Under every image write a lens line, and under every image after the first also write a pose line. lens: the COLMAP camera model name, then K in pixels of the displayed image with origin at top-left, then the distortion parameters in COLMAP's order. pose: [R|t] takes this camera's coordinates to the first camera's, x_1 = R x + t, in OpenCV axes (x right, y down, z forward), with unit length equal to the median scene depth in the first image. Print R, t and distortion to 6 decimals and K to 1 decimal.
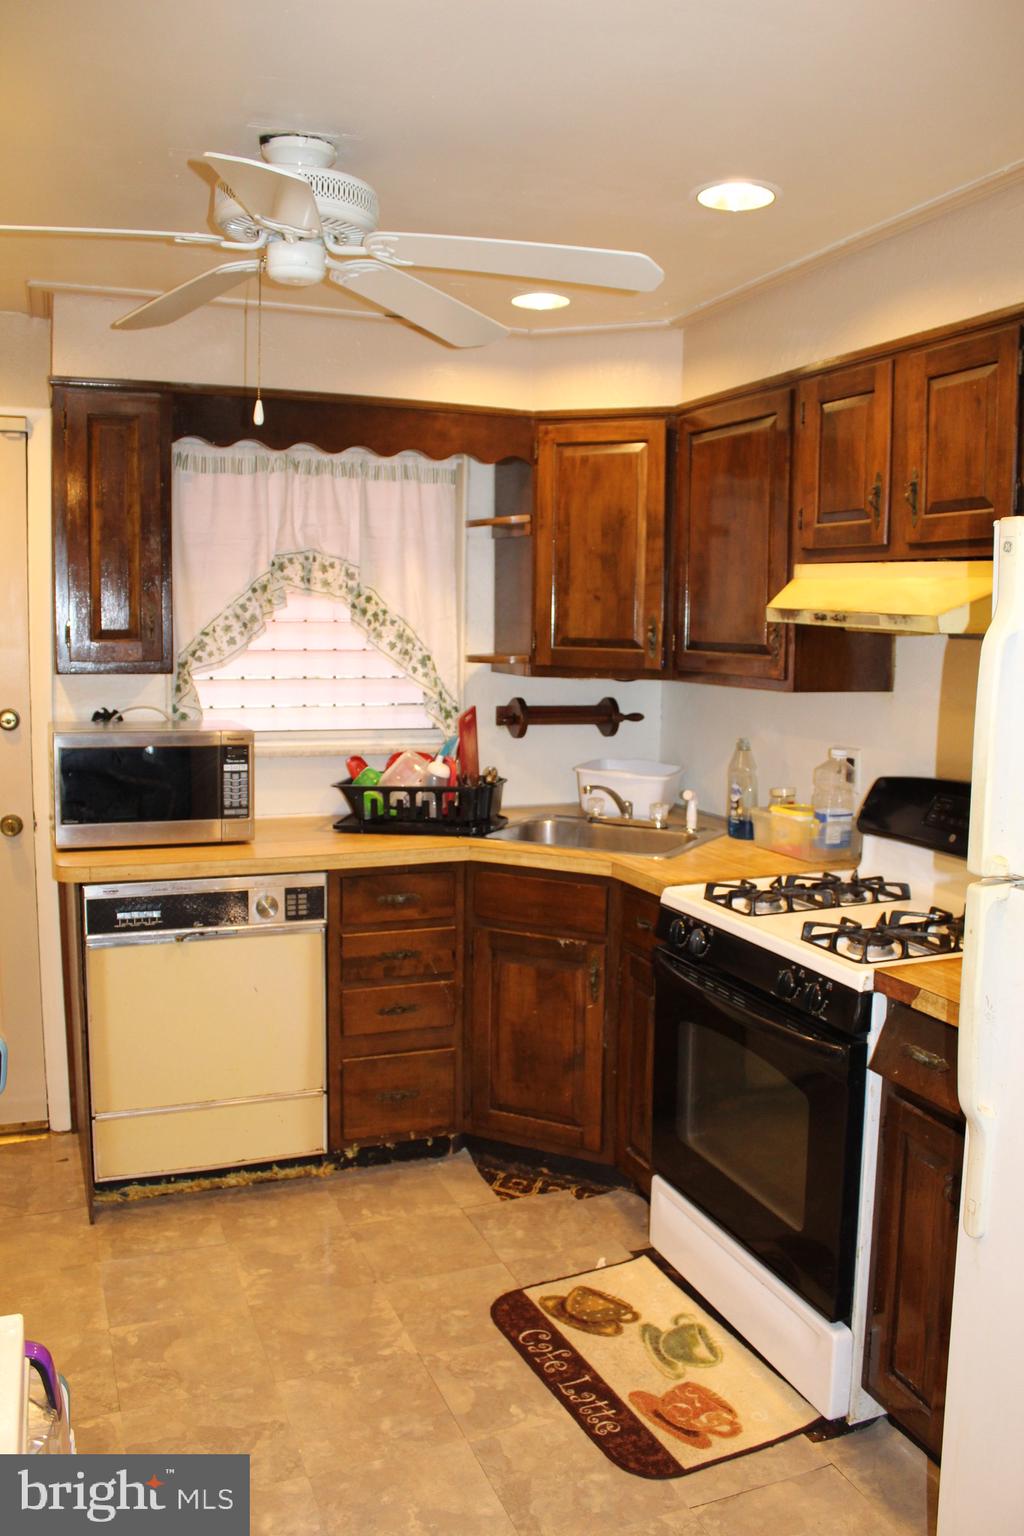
lens RADIAL K [[1249.9, 0, 524.8], [0, 1249.9, 764.8], [0, 0, 1]] dist [-0.174438, 0.143651]
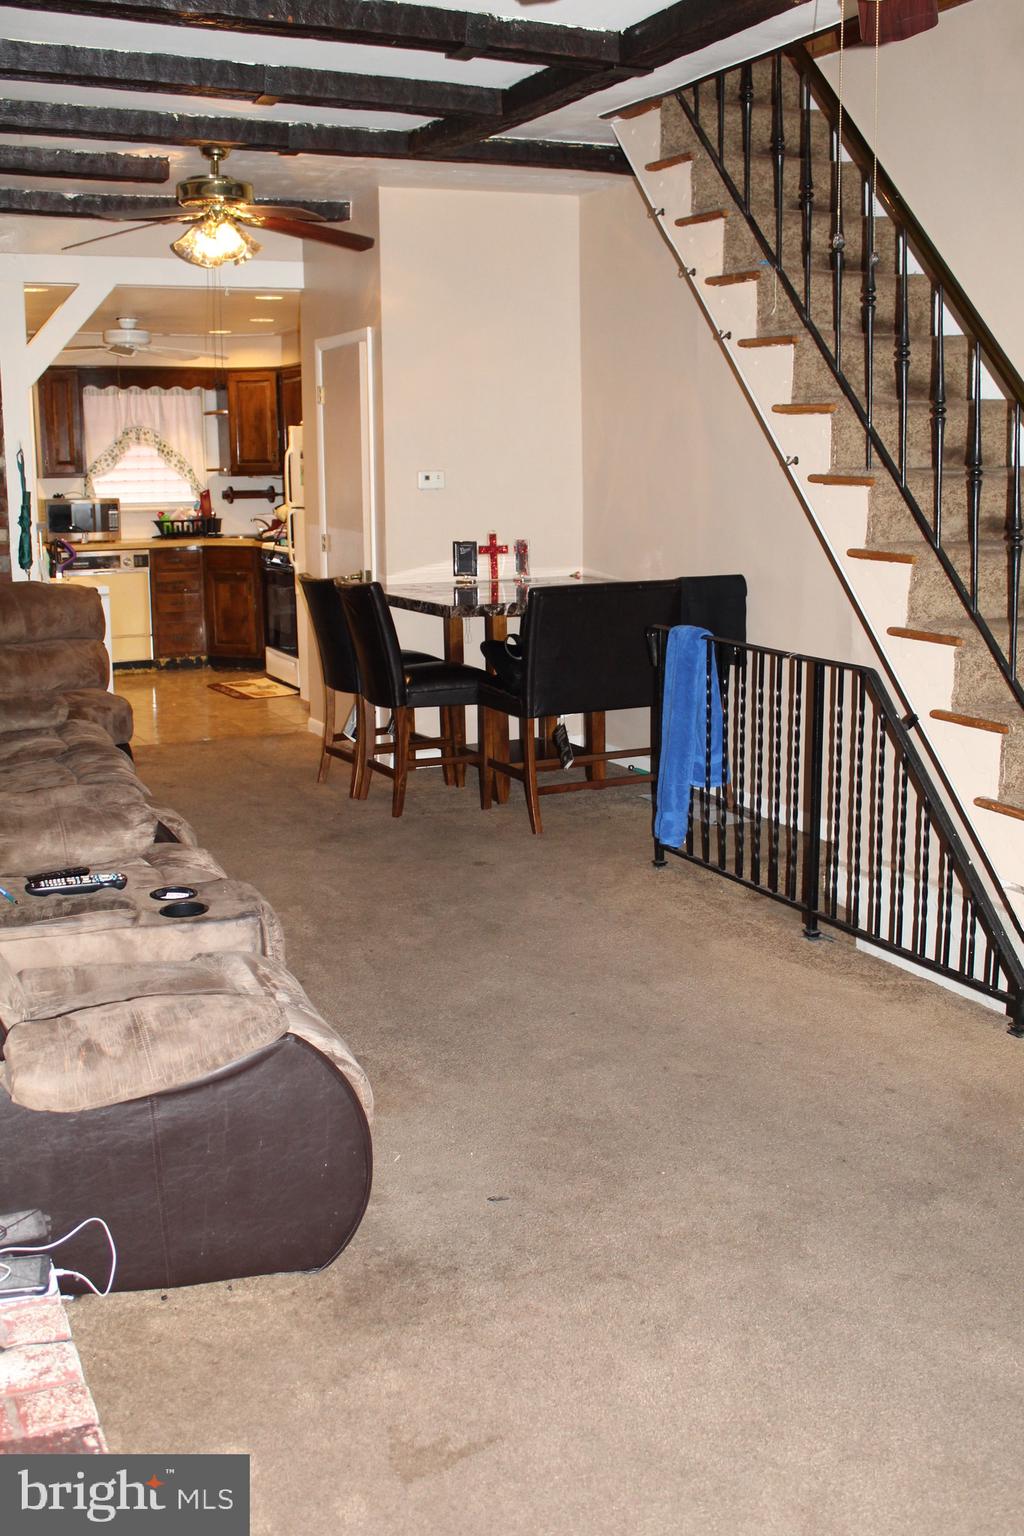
lens RADIAL K [[1591.8, 0, 518.7], [0, 1591.8, 768.6], [0, 0, 1]] dist [-0.129285, 0.165270]
pose [[0.998225, -0.031436, 0.050576, 0.445019], [0.027287, 0.996361, 0.080742, 0.301032], [-0.052930, -0.079219, 0.995451, -2.446722]]
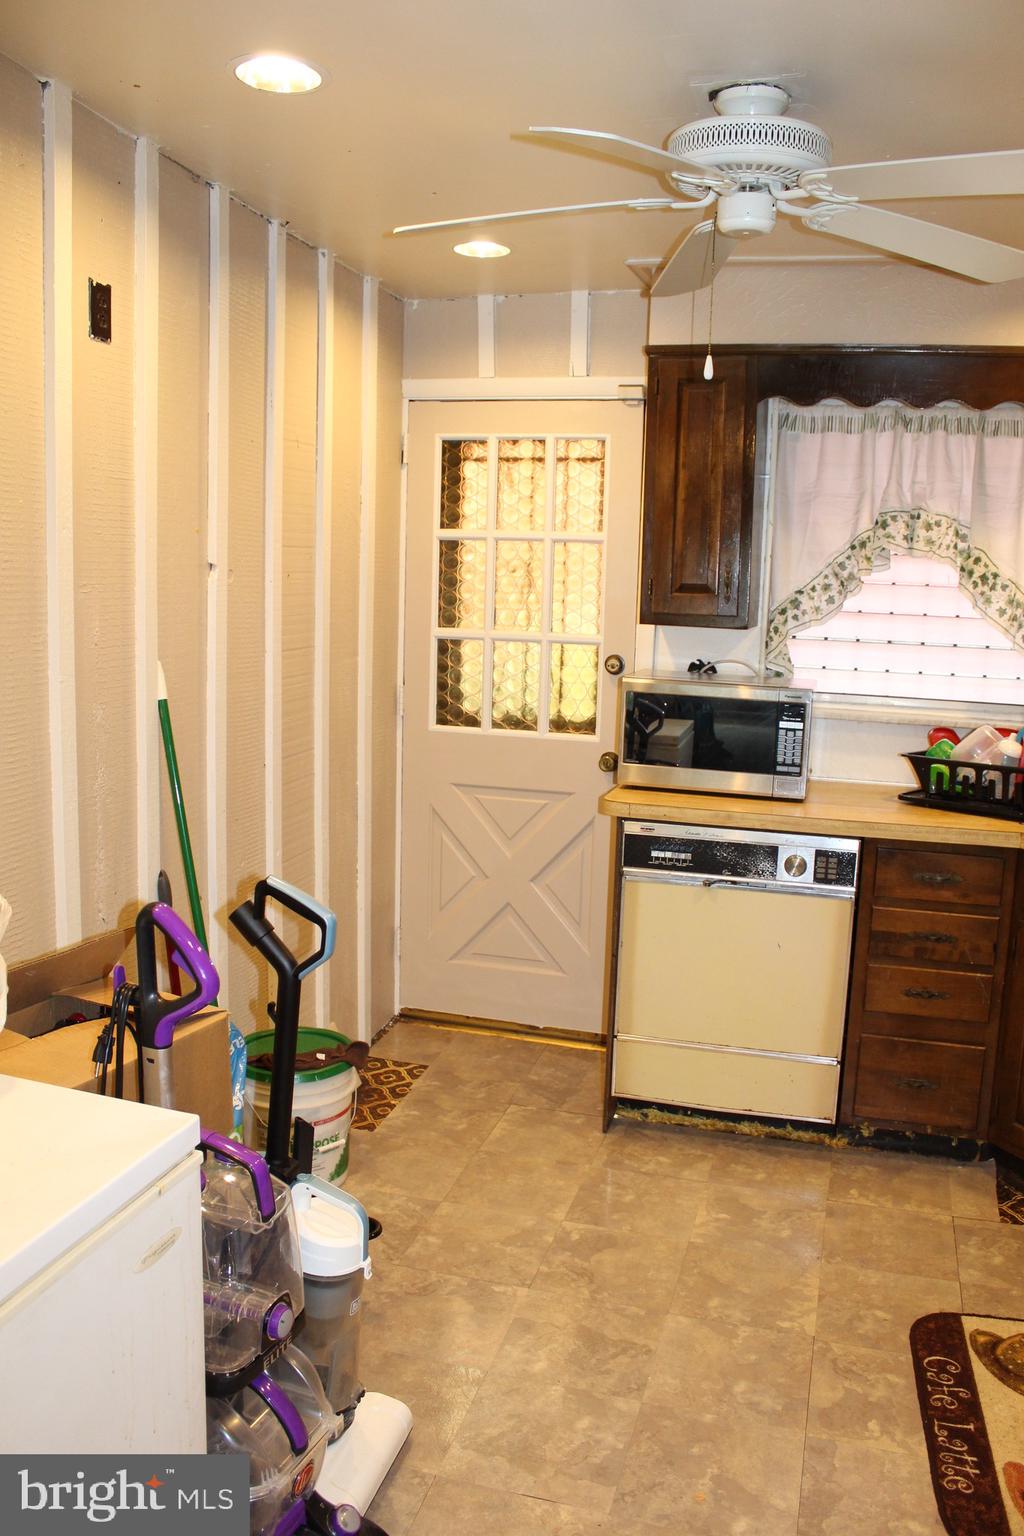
lens RADIAL K [[1249.9, 0, 524.8], [0, 1249.9, 764.8], [0, 0, 1]] dist [-0.174438, 0.143651]
pose [[0.792557, 0.102050, -0.601198, 0.203799], [-0.088599, 0.994707, 0.052047, 0.001073], [0.603327, 0.012015, 0.797403, 0.066179]]
